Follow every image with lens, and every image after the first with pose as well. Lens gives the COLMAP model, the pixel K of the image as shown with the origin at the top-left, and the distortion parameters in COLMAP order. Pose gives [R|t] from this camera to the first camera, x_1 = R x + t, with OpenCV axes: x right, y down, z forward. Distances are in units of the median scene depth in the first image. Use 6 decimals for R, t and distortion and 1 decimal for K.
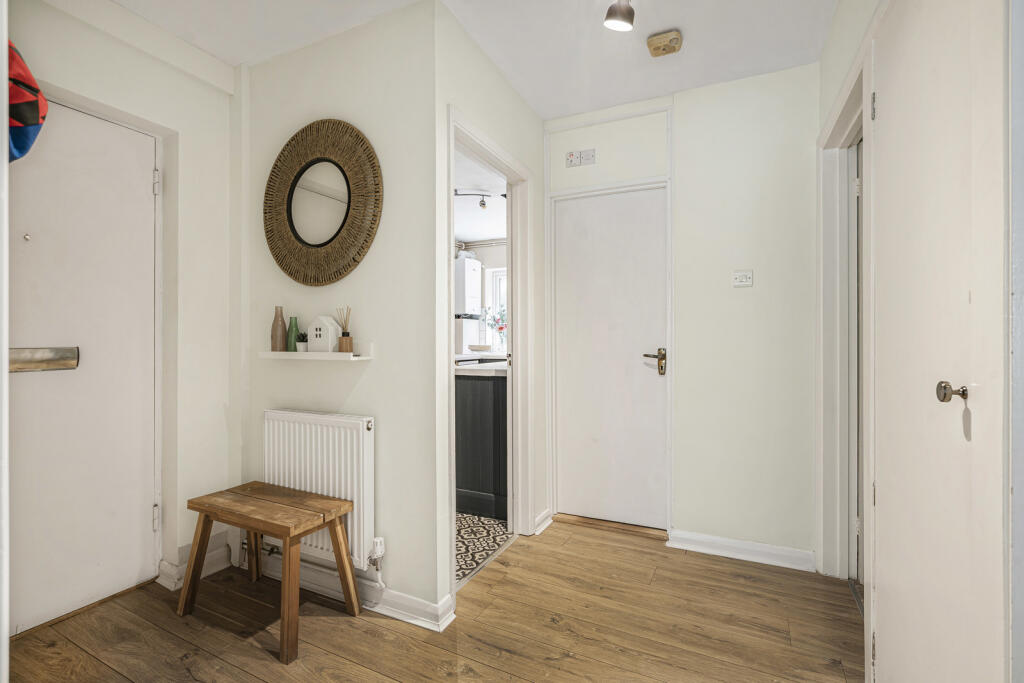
lens RADIAL K [[467.9, 0, 510.7], [0, 467.9, 339.0], [0, 0, 1]] dist [0.000736, 0.000003]
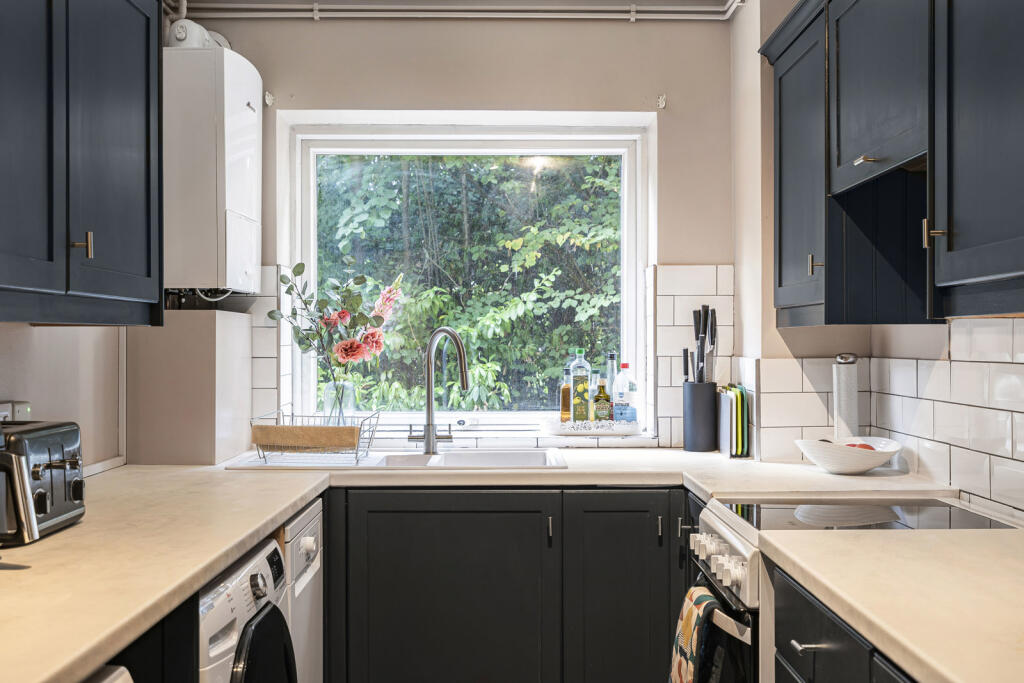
lens RADIAL K [[1003.5, 0, 512.3], [0, 1003.5, 342.4], [0, 0, 1]] dist [0.007408, 0.000000]
pose [[0.896203, 0.000242, 0.443644, -0.179910], [0.000683, 0.999998, -0.001925, -0.024985], [-0.443644, 0.002028, 0.896201, 0.469715]]
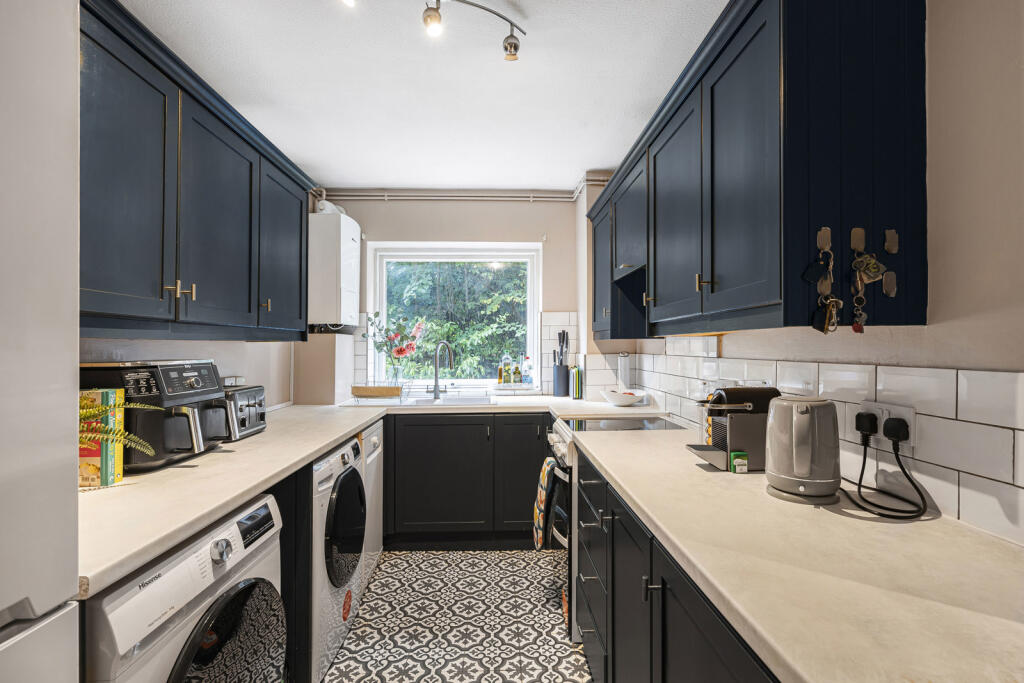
lens RADIAL K [[467.9, 0, 511.8], [0, 467.9, 342.9], [0, 0, 1]] dist [0.000736, 0.000003]
pose [[0.880195, -0.000849, 0.474612, -0.164514], [0.005794, 0.999943, -0.008956, -0.026340], [-0.474577, 0.010633, 0.880150, 0.446547]]
